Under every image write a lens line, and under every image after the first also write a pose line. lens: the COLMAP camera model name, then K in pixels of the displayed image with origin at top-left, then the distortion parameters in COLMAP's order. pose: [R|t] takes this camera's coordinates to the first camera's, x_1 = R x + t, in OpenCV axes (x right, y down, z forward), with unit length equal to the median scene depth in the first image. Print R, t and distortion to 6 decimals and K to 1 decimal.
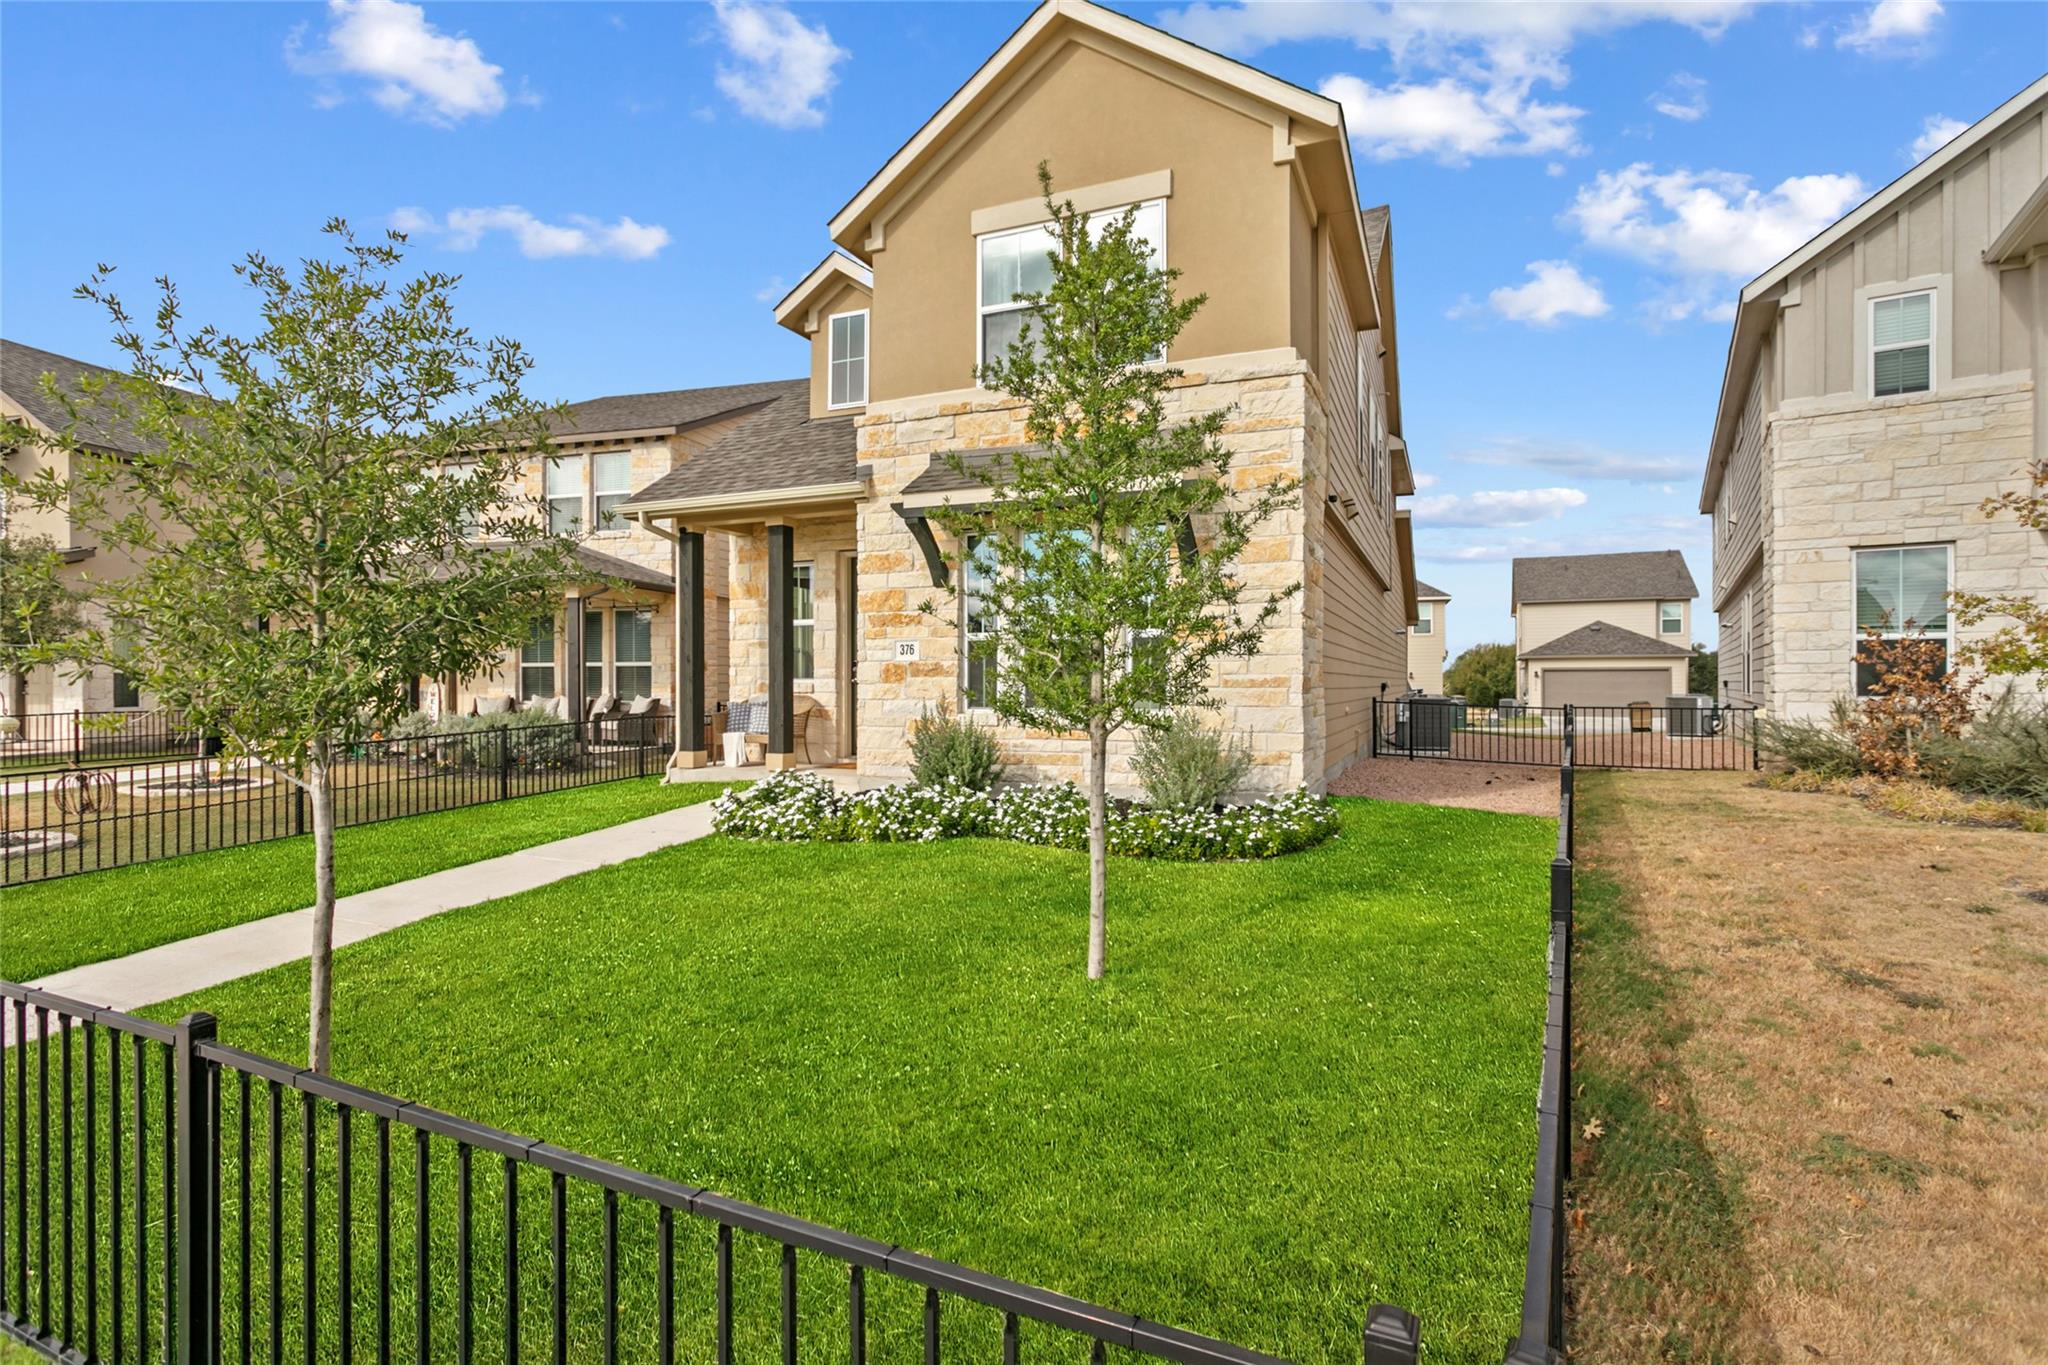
lens RADIAL K [[1021.0, 0, 1000.1], [0, 1021.0, 685.2], [0, 0, 1]] dist [0.000888, 0.000310]
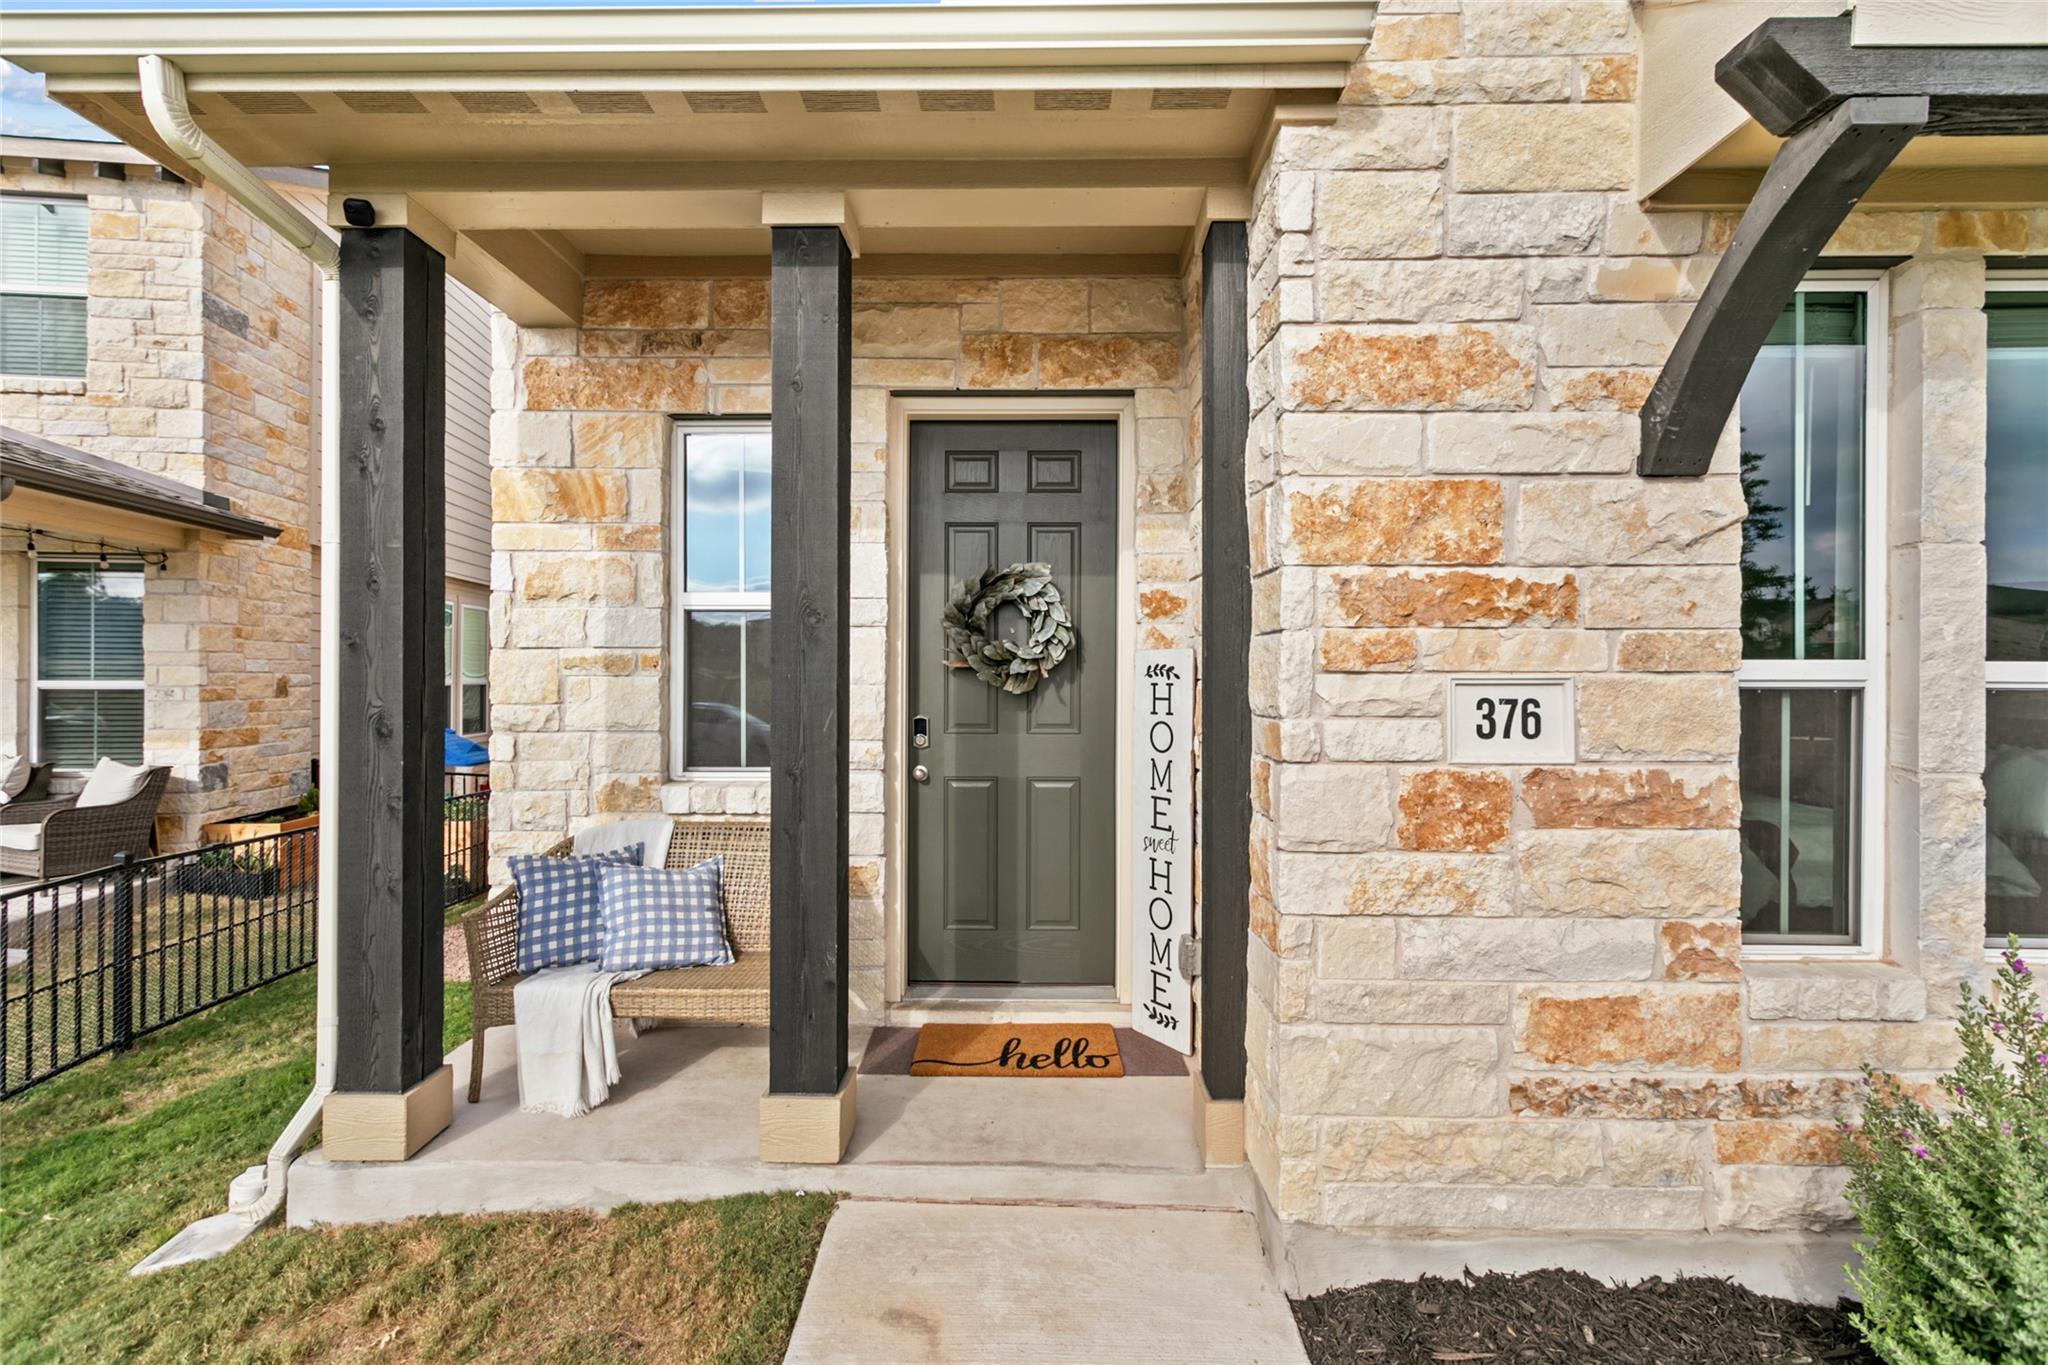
lens RADIAL K [[964.5, 0, 1012.7], [0, 964.5, 672.7], [0, 0, 1]] dist [0.001892, 0.001493]
pose [[0.913517, 0.003056, 0.406788, -0.296766], [-0.001880, 0.999993, -0.003291, -0.044597], [-0.406795, 0.002242, 0.913517, 0.818832]]
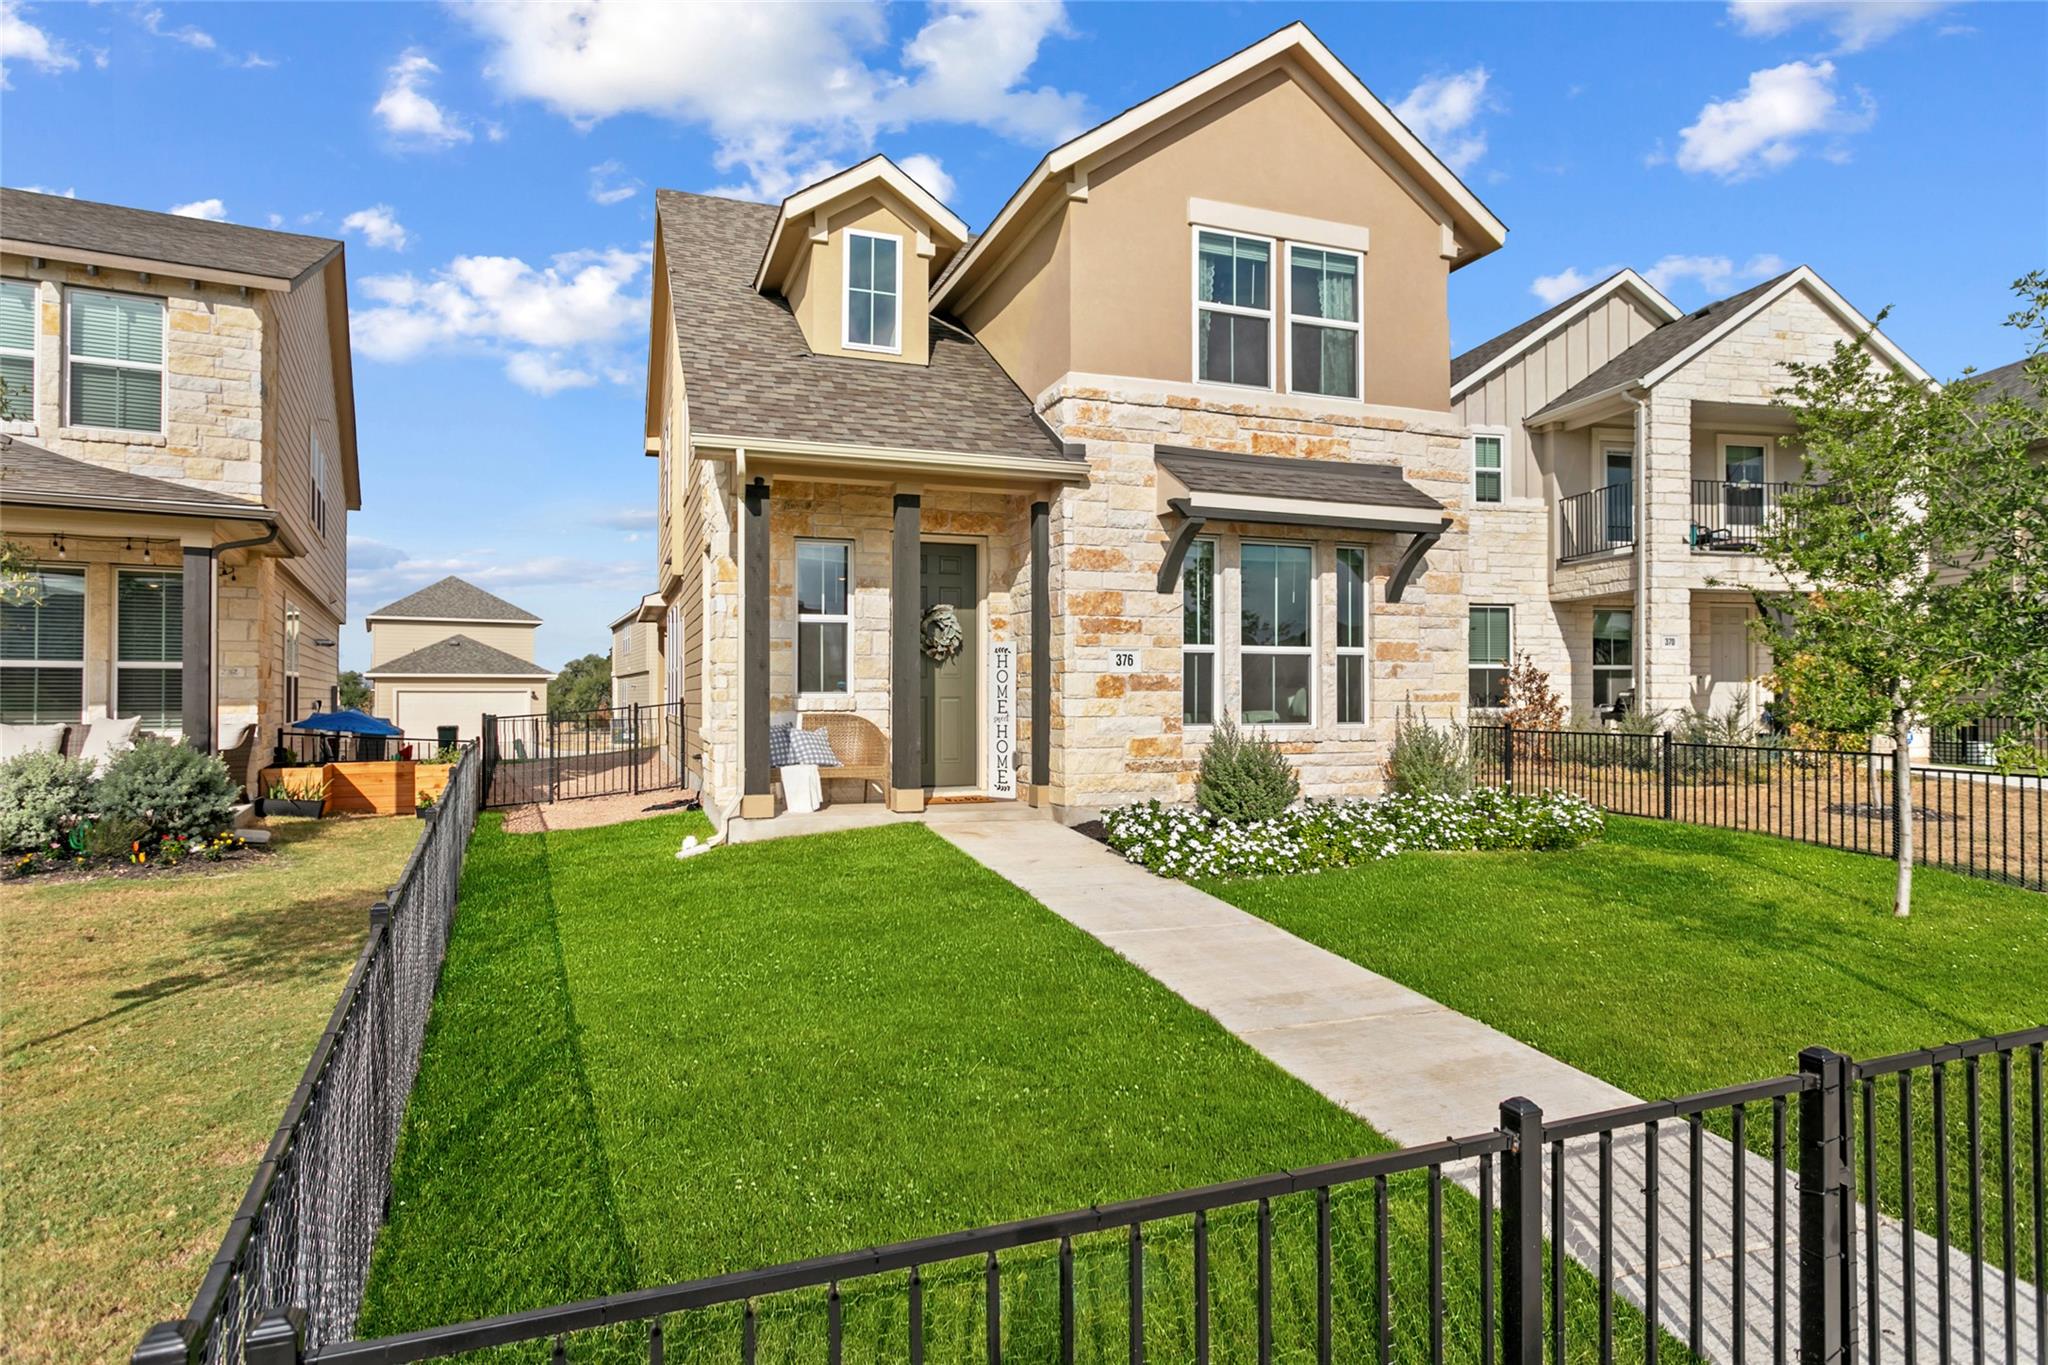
lens RADIAL K [[1136.9, 0, 1024.0], [0, 1136.9, 682.5], [0, 0, 1]] dist [-0.002990, -0.000075]
pose [[0.695385, 0.007971, 0.718594, -0.847190], [0.002564, 0.999905, -0.013572, -0.002229], [-0.718633, 0.011280, 0.695298, 0.371958]]
